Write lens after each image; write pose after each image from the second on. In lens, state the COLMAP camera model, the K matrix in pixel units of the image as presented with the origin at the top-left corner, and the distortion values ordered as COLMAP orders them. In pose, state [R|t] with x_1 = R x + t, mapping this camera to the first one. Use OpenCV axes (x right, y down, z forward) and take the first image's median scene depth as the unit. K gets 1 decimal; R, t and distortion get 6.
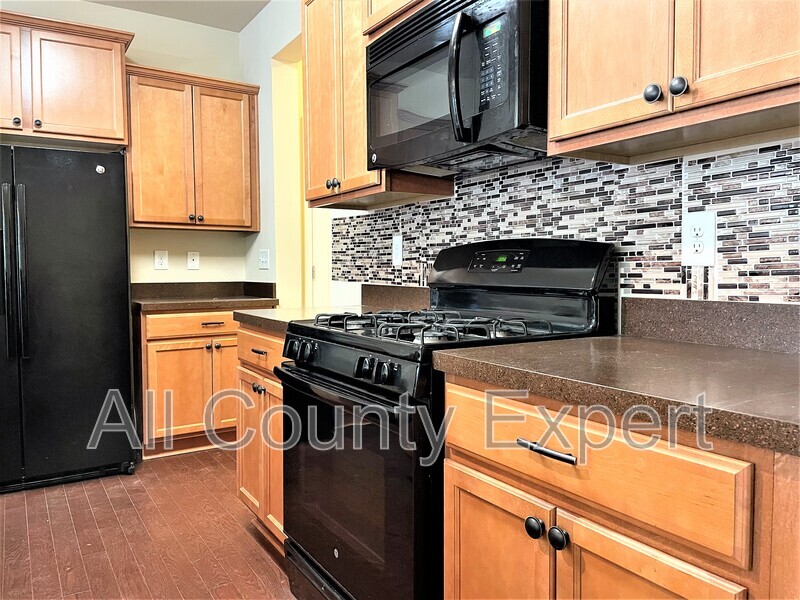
lens RADIAL K [[600.1, 0, 406.0], [0, 600.1, 296.6], [0, 0, 1]] dist [0.110798, -0.136256]
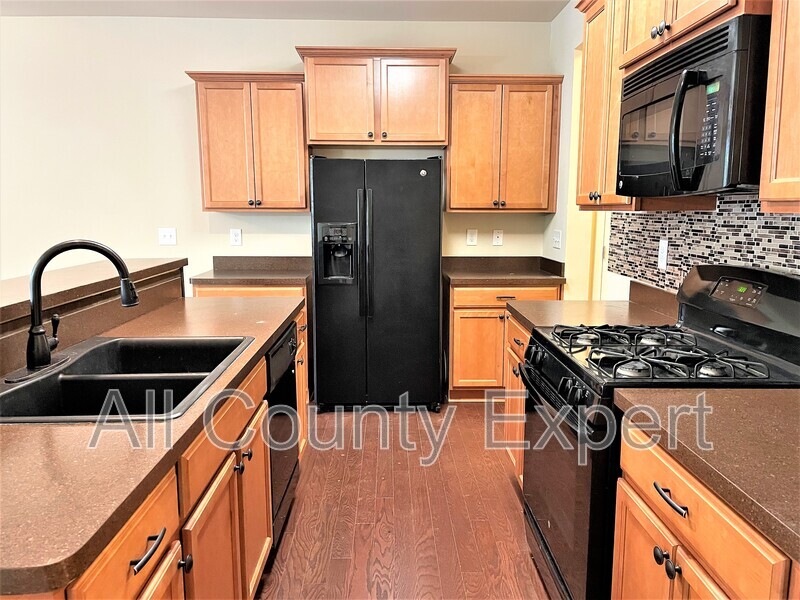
lens RADIAL K [[600.1, 0, 406.0], [0, 600.1, 296.6], [0, 0, 1]] dist [0.110798, -0.136256]
pose [[0.856468, 0.080250, -0.509924, 0.136606], [-0.030504, 0.993984, 0.105195, -0.095114], [0.515298, -0.074541, 0.853763, -0.104263]]
